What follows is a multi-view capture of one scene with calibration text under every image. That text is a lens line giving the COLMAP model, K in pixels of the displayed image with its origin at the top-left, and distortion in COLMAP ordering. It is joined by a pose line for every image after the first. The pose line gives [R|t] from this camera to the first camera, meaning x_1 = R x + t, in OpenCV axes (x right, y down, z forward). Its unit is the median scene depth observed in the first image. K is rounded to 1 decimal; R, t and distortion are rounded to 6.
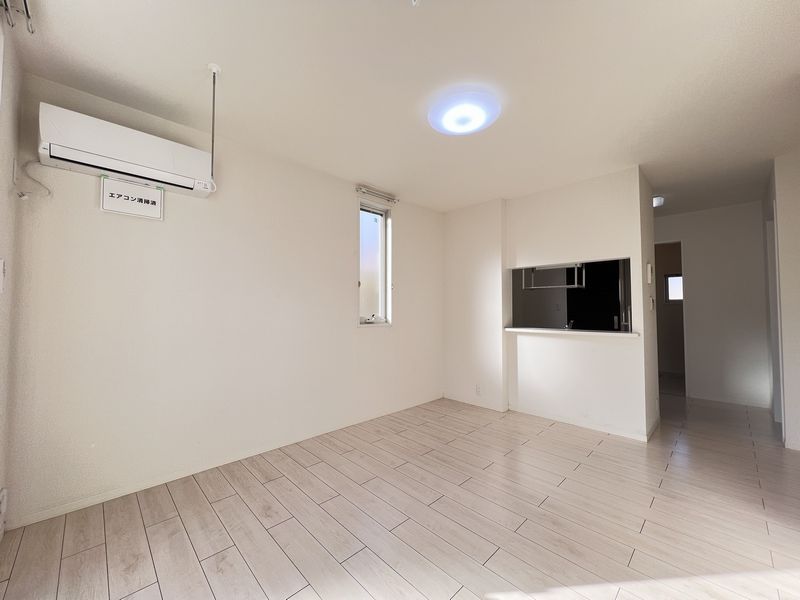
lens RADIAL K [[320.8, 0, 397.9], [0, 320.8, 297.6], [0, 0, 1]] dist [-0.000074, 0.000006]
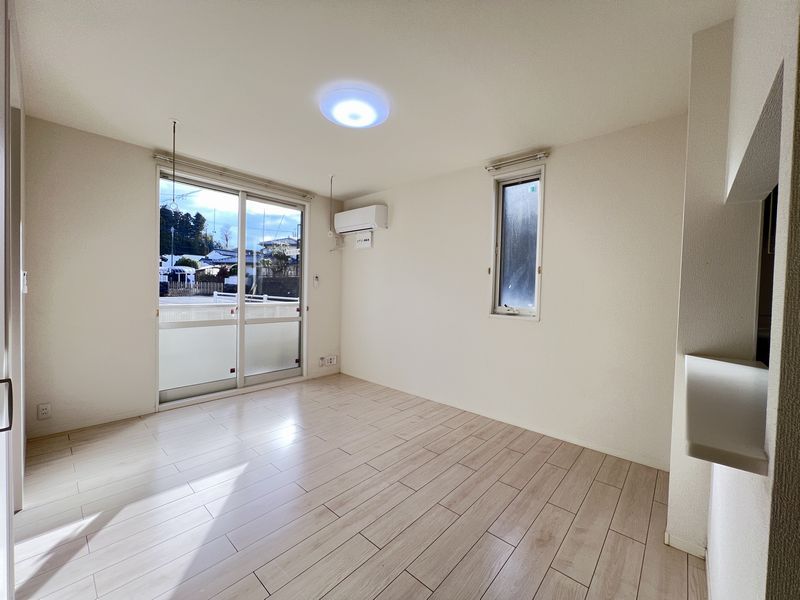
lens RADIAL K [[322.1, 0, 399.7], [0, 322.1, 300.2], [0, 0, 1]] dist [-0.001098, 0.000021]
pose [[0.073314, 0.032807, -0.996769, 0.876020], [0.010440, 0.999379, 0.033660, 0.008536], [0.997254, -0.012874, 0.072926, 0.734537]]
